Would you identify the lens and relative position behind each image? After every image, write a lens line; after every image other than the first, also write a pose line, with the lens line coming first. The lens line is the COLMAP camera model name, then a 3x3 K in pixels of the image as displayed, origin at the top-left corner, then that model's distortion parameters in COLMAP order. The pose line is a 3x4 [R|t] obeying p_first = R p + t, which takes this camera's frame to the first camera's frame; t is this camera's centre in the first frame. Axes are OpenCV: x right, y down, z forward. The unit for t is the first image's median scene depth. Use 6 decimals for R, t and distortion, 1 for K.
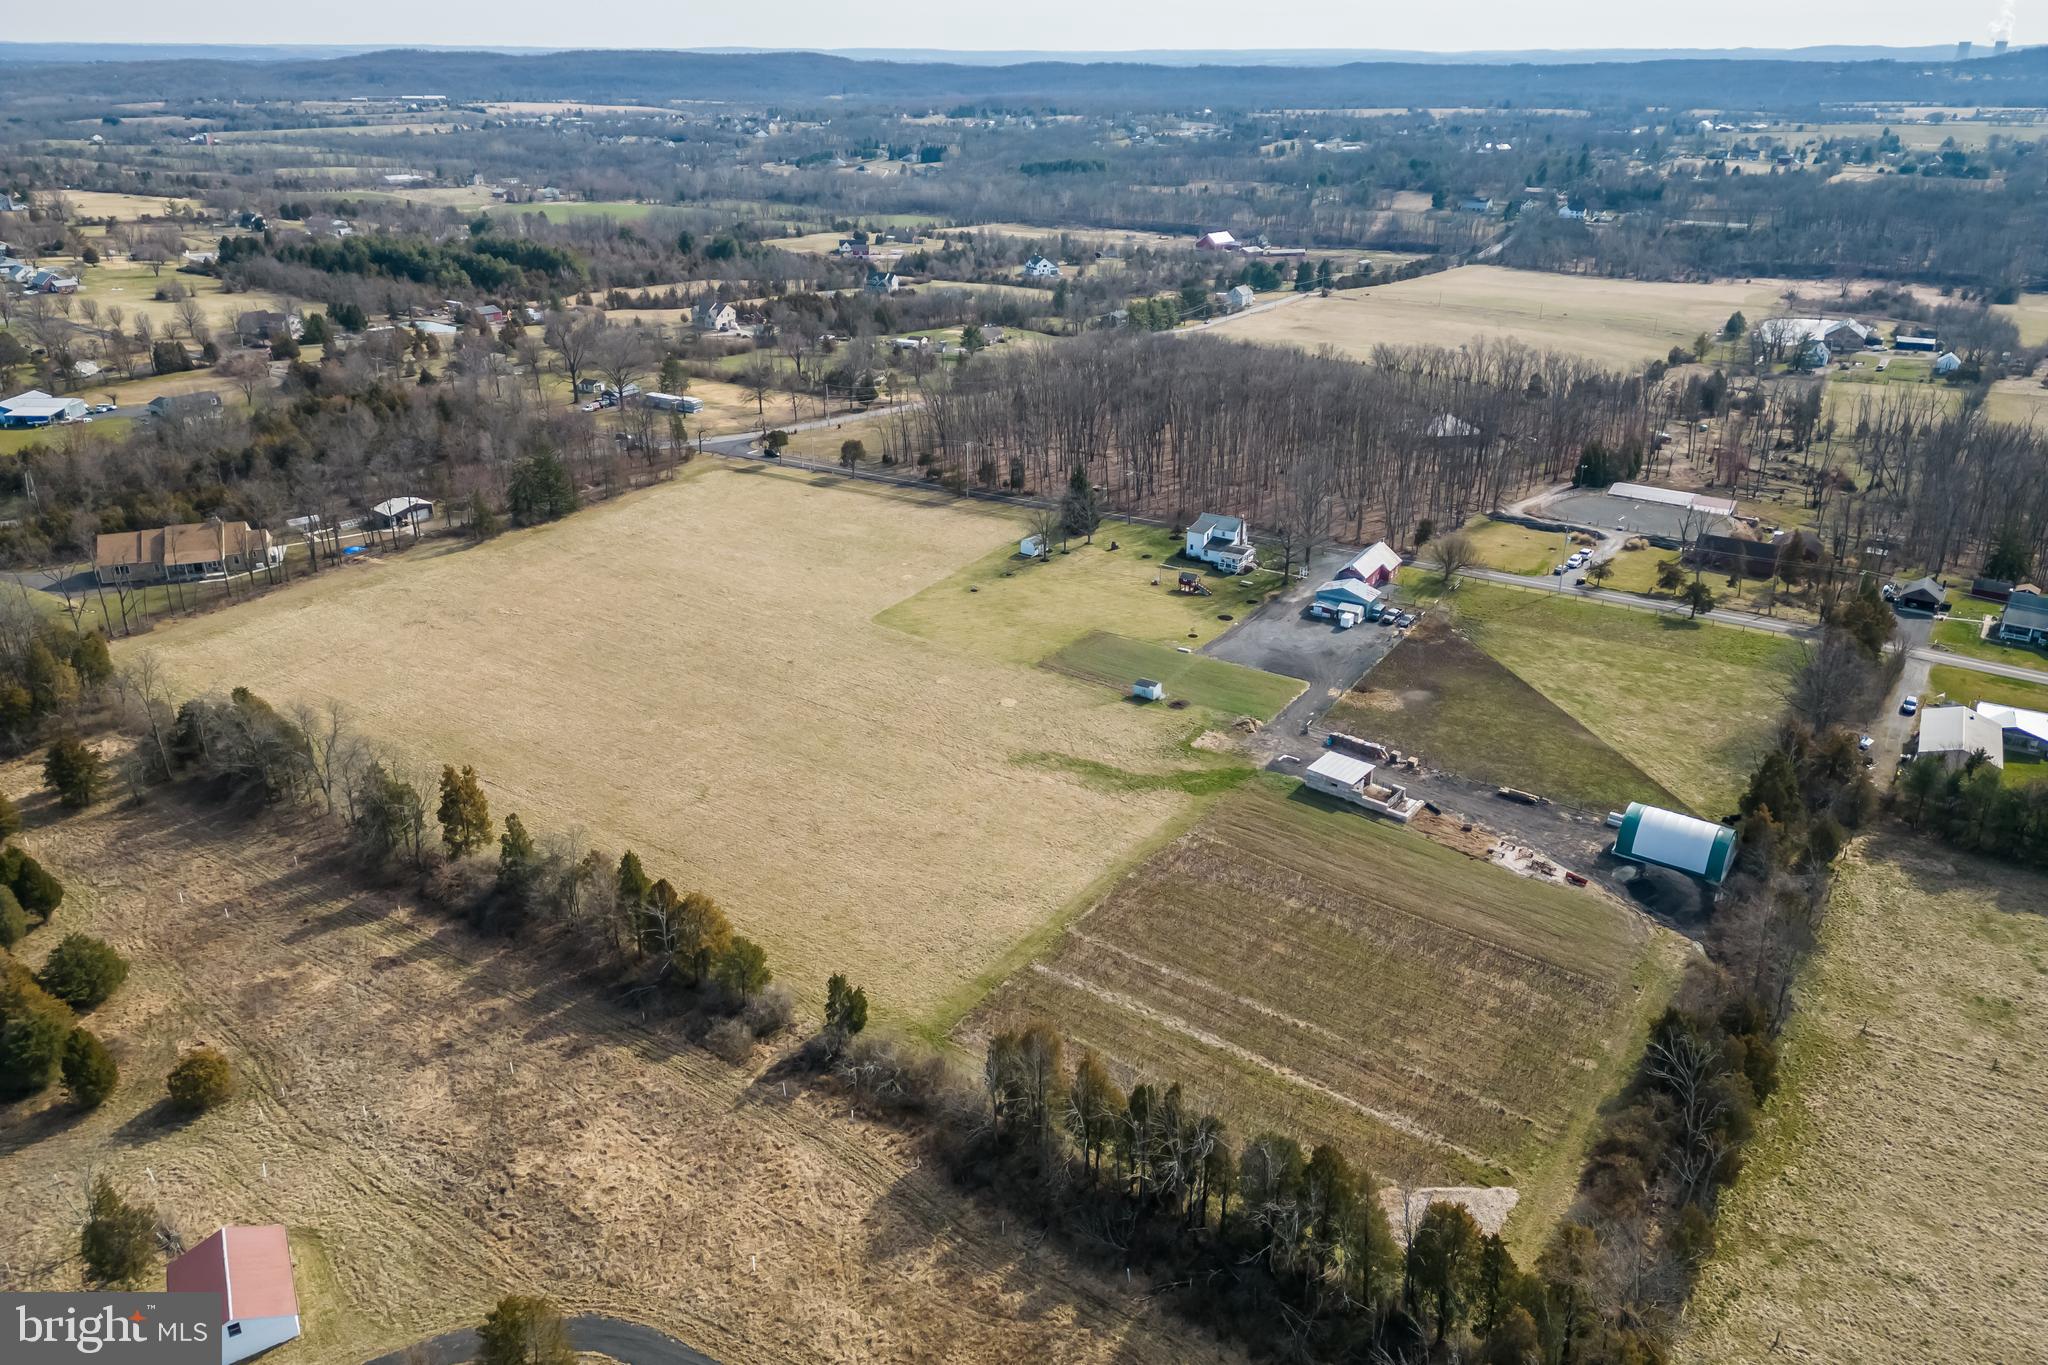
lens RADIAL K [[1445.5, 0, 1010.0], [0, 1445.5, 676.3], [0, 0, 1]] dist [0.072463, -0.073314]
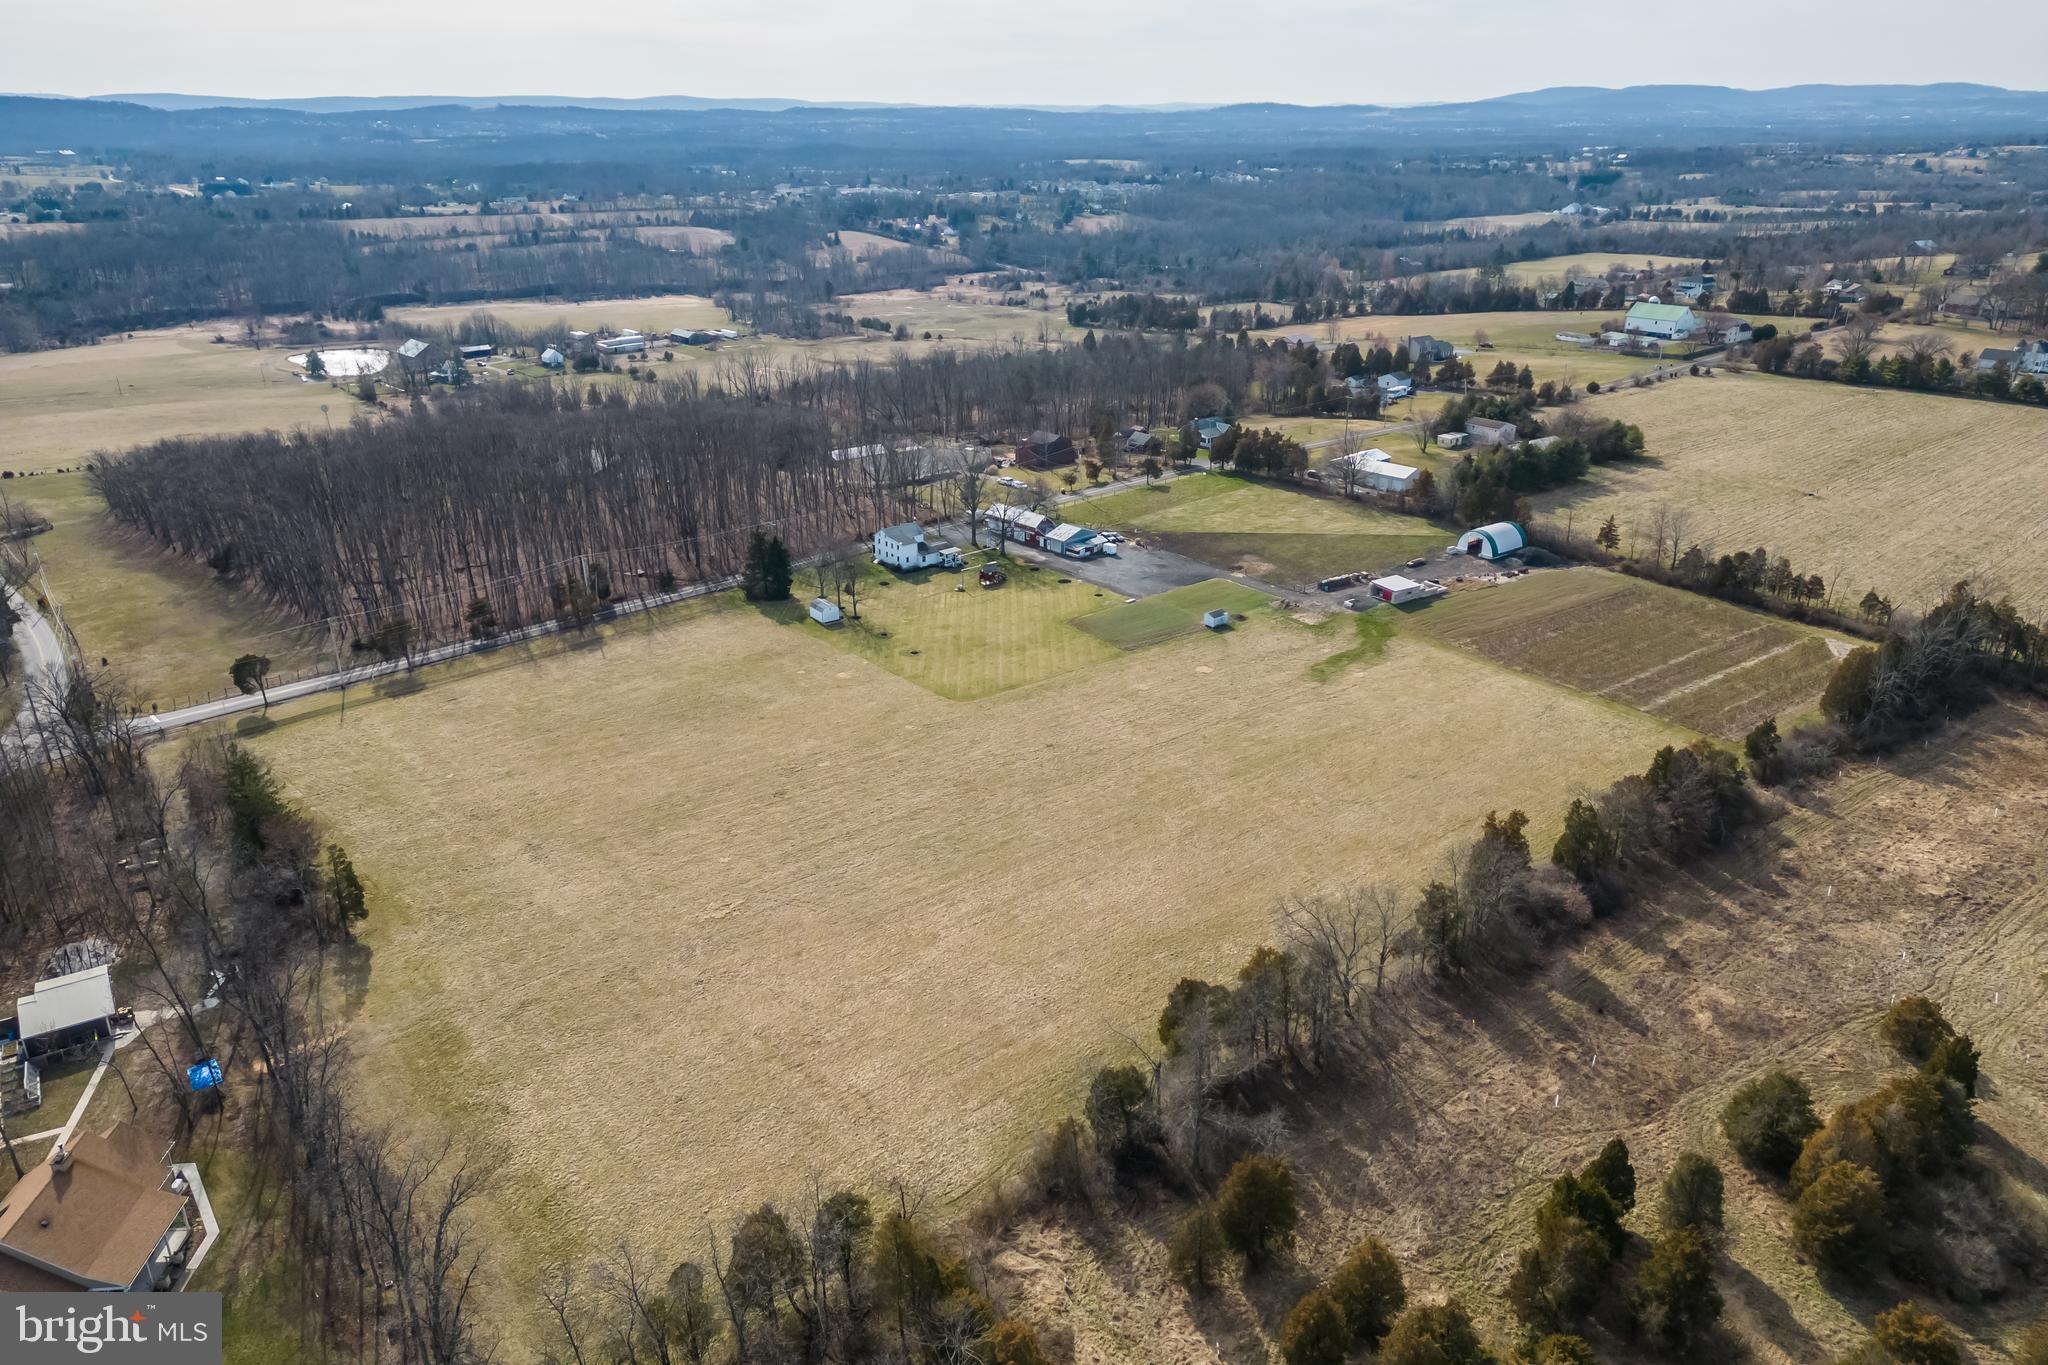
lens RADIAL K [[1445.5, 0, 1010.0], [0, 1445.5, 676.3], [0, 0, 1]] dist [0.072463, -0.073314]
pose [[0.275837, -0.354900, 0.893286, -1.055726], [0.383574, 0.892779, 0.236255, -0.302019], [-0.881354, 0.277473, 0.382392, 0.729386]]
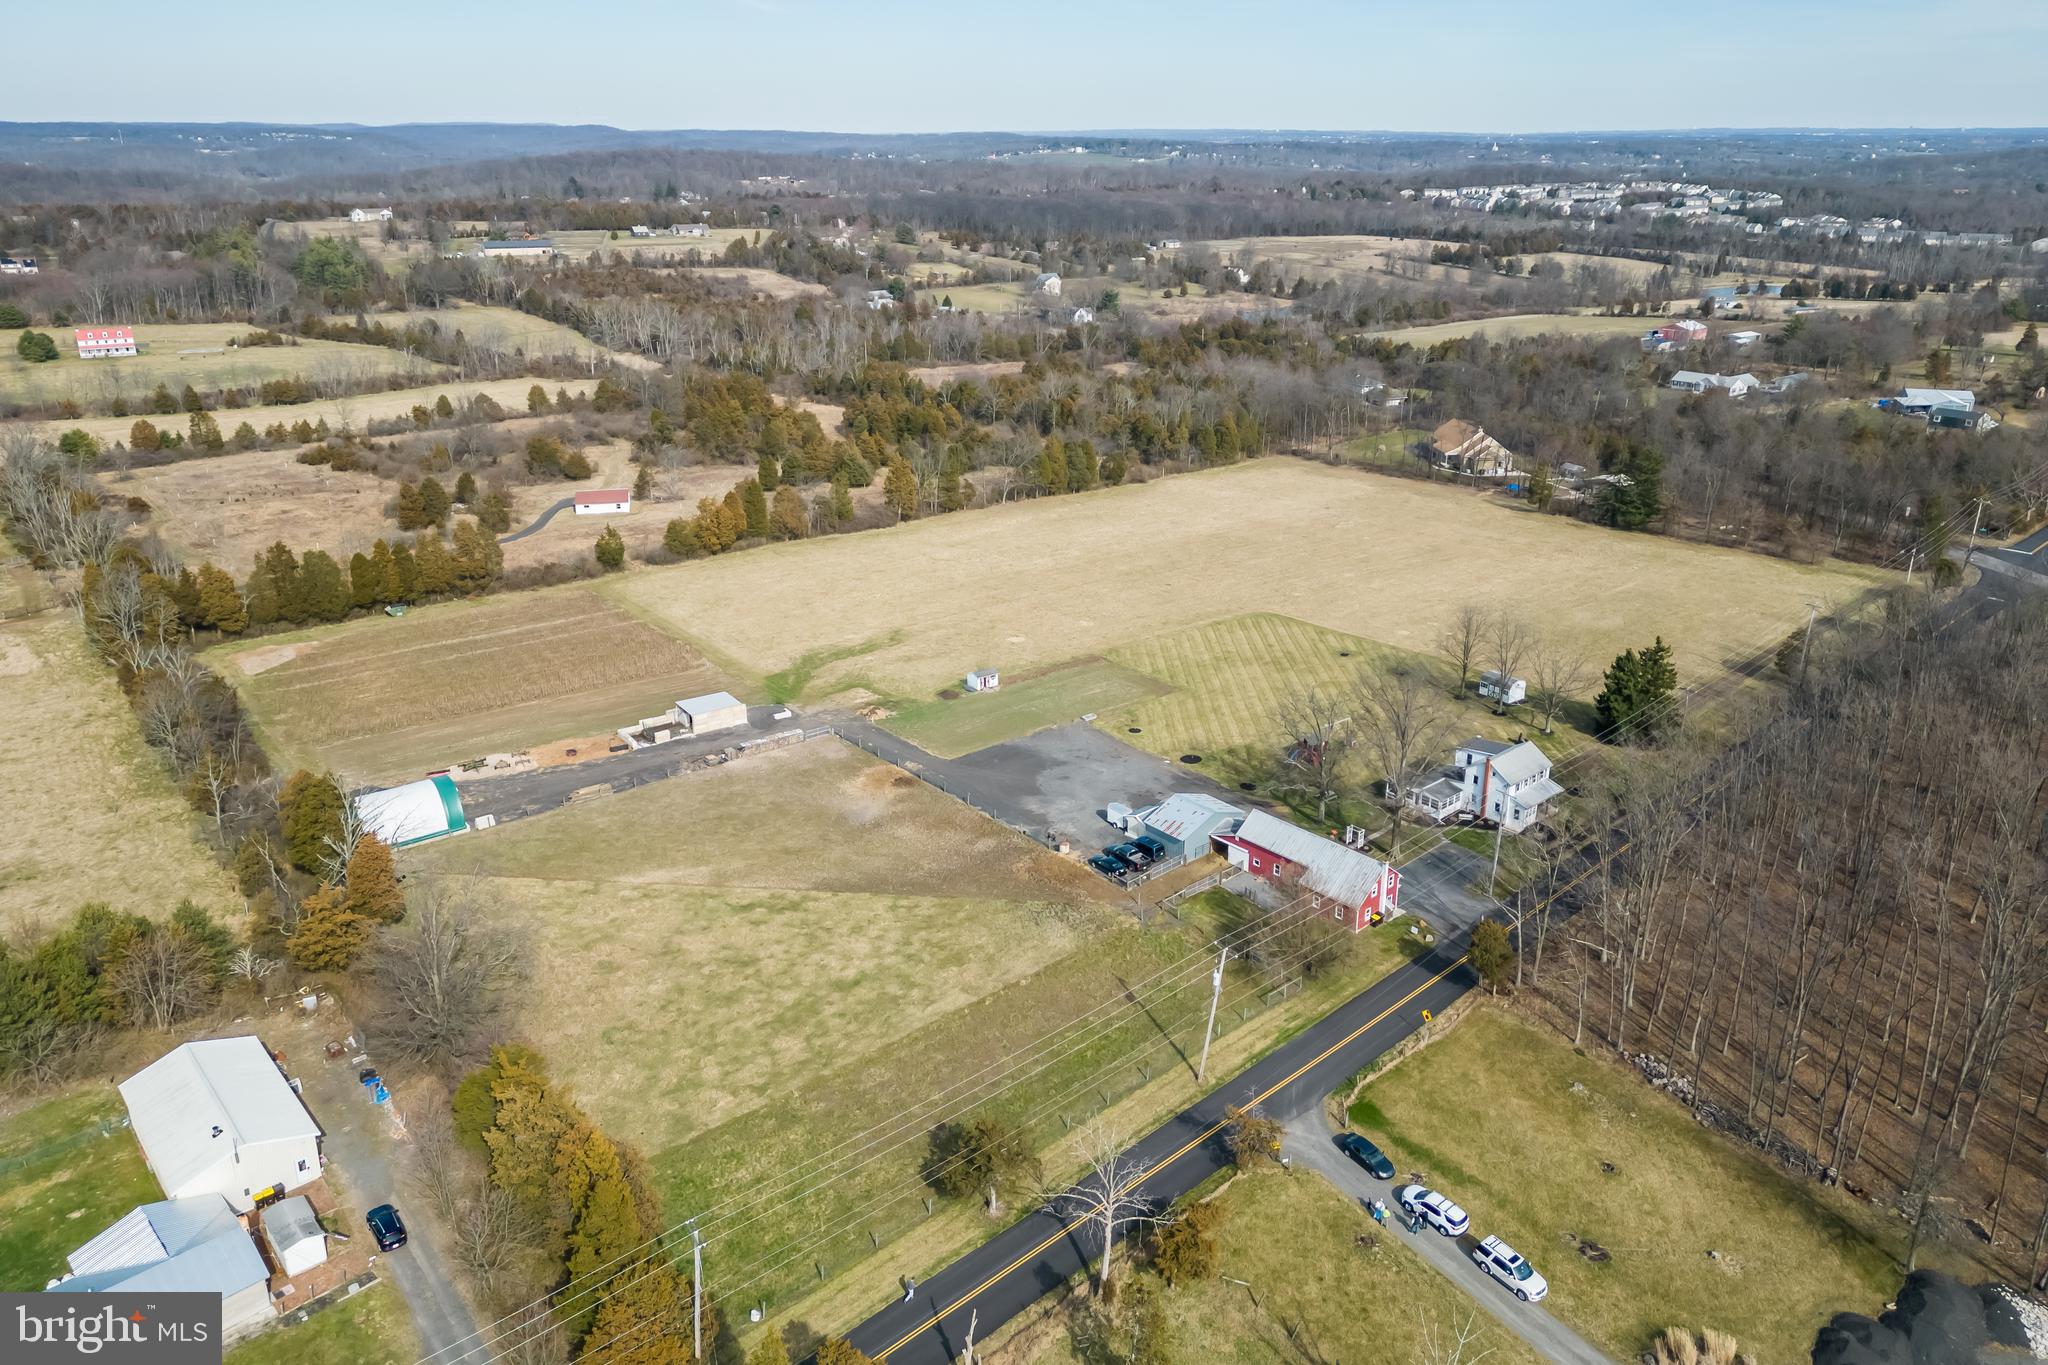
lens RADIAL K [[1335.8, 0, 1024.0], [0, 1335.8, 682.5], [0, 0, 1]] dist [0.057616, -0.057183]
pose [[-0.275569, 0.361877, -0.890565, 0.871793], [-0.380643, 0.809633, 0.446773, -0.390848], [0.882708, 0.462104, -0.085363, 1.128548]]
